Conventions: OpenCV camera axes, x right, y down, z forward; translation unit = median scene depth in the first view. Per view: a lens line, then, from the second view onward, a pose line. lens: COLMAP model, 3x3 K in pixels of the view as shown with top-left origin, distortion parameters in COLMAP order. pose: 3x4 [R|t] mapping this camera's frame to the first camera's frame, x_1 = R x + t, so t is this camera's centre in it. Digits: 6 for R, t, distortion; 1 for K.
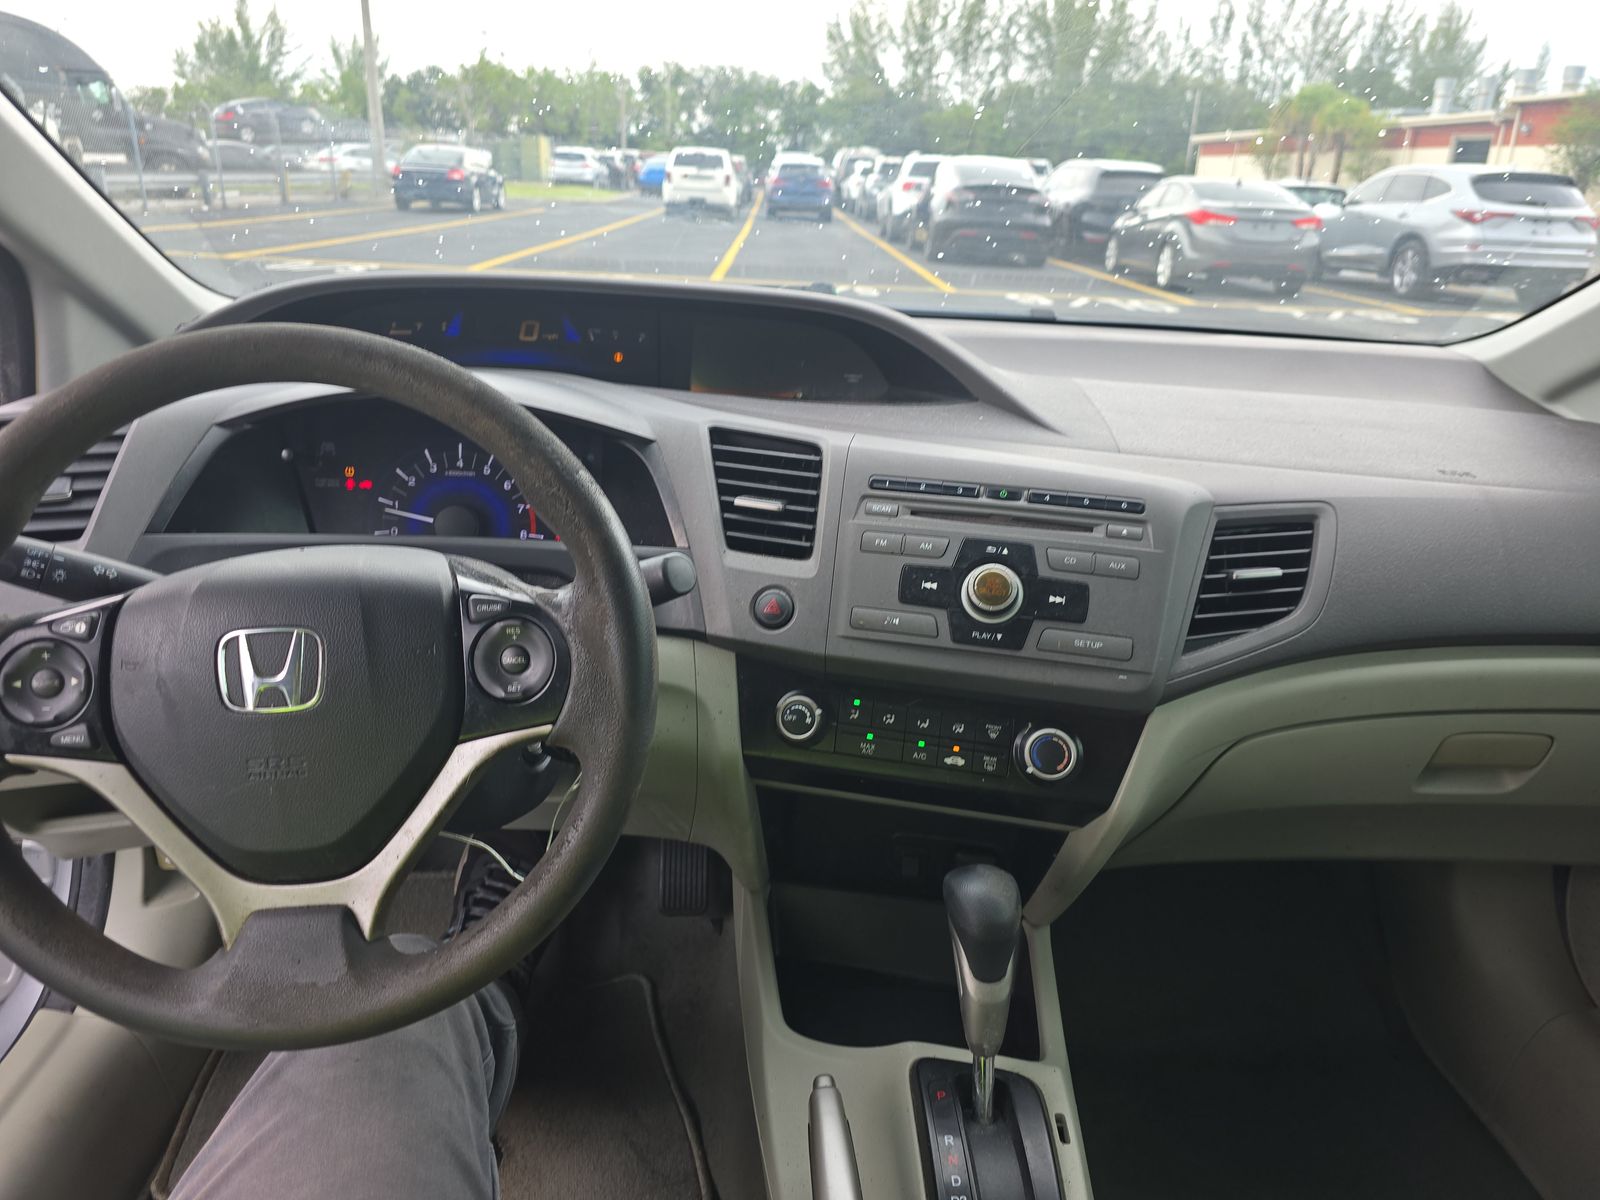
lens RADIAL K [[1065.9, 0, 800.0], [0, 1065.9, 600.0], [0, 0, 1]] dist [0.043505, -0.056623]
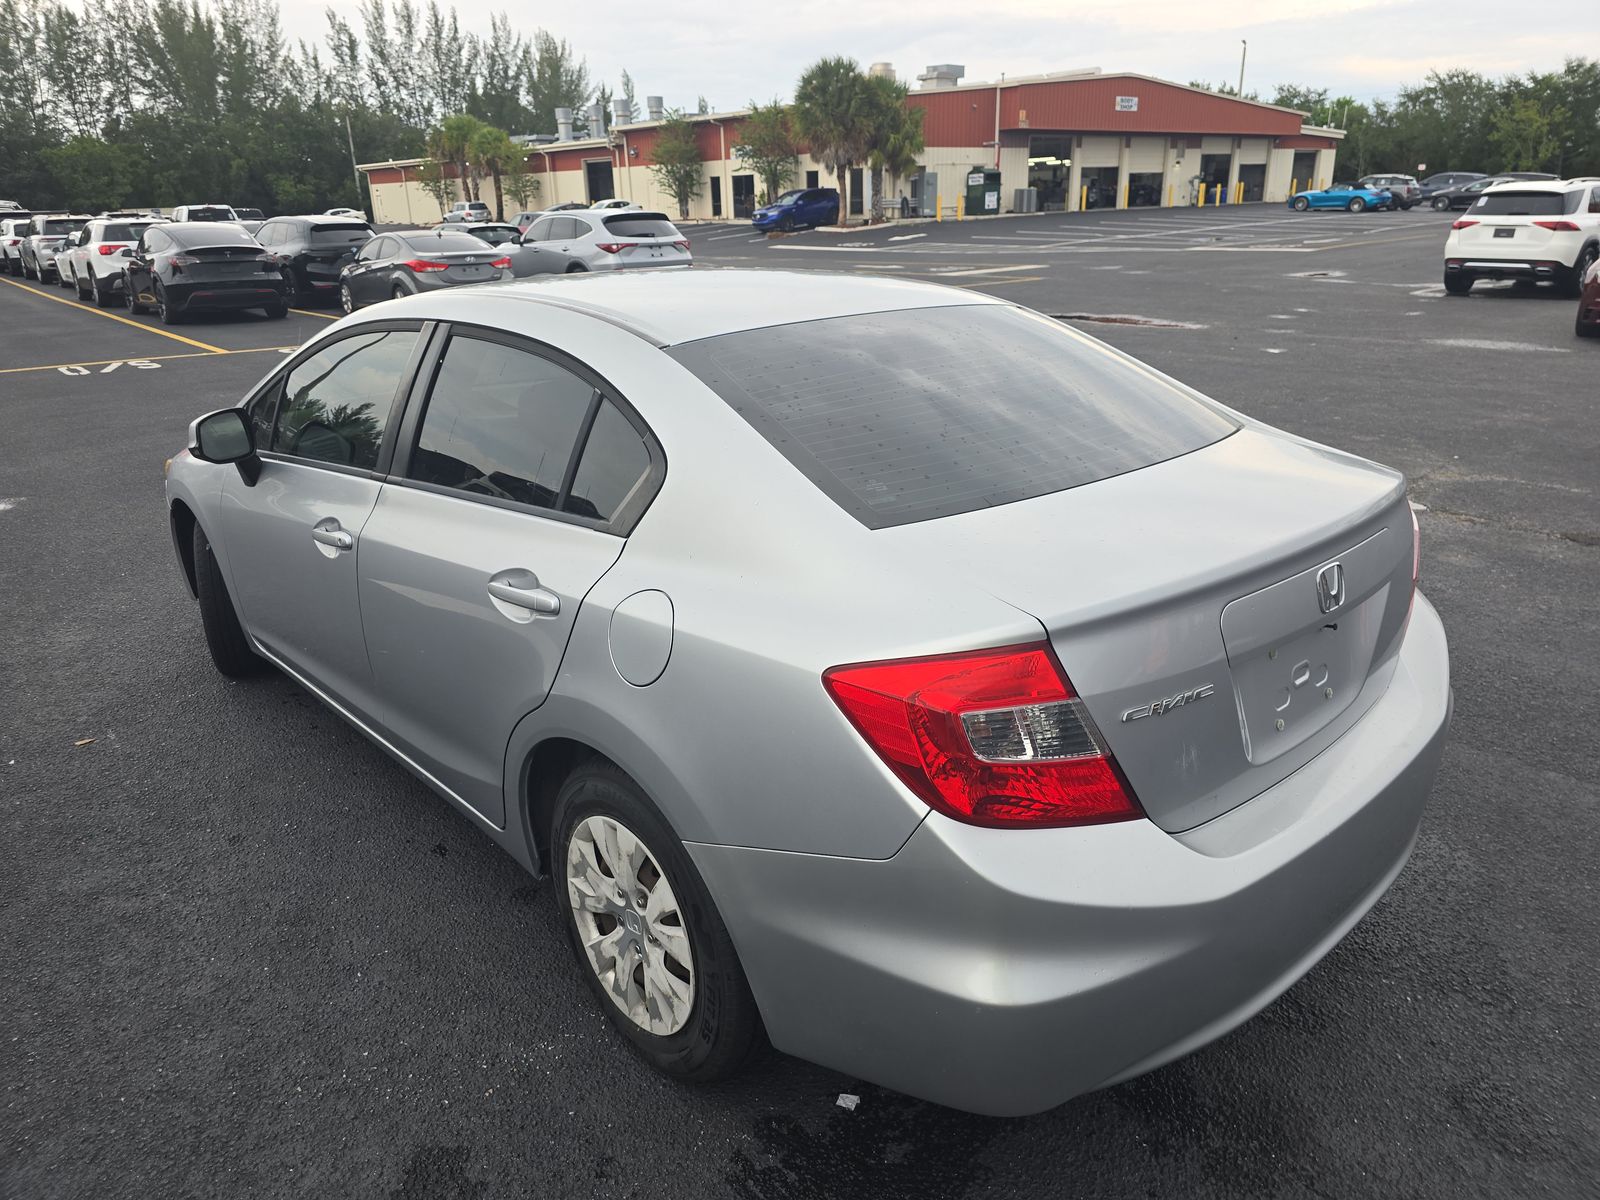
lens RADIAL K [[1083.7, 0, 800.0], [0, 1083.7, 600.0], [0, 0, 1]] dist [0.054387, -0.056704]
pose [[0.770103, -0.272314, 0.576876, -0.070254], [0.282803, 0.956327, 0.073903, 0.024482], [-0.571807, 0.106229, 0.813482, -0.136592]]
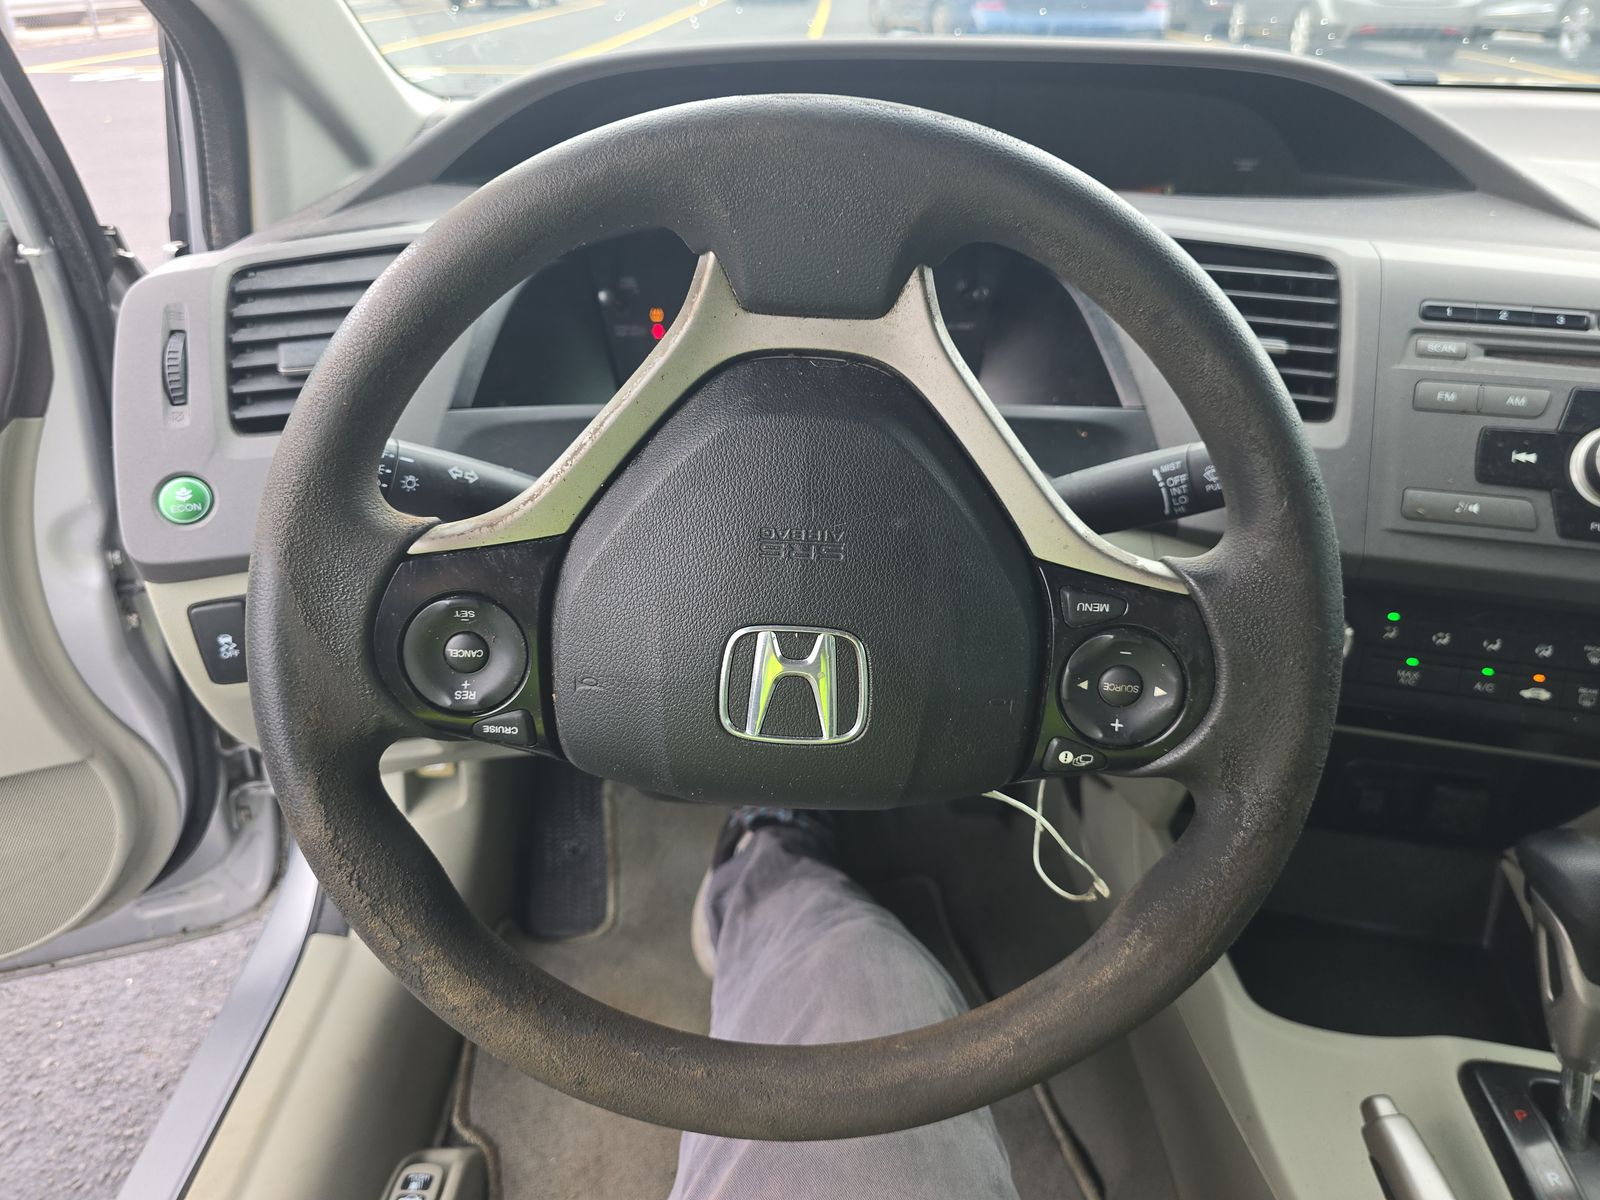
lens RADIAL K [[1092.1, 0, 800.0], [0, 1092.1, 600.0], [0, 0, 1]] dist [0.003008, -0.043649]
pose [[0.996979, -0.013184, -0.076540, -0.009338], [0.025442, 0.986551, 0.161461, -0.001482], [0.073382, -0.162921, 0.983906, 0.007051]]
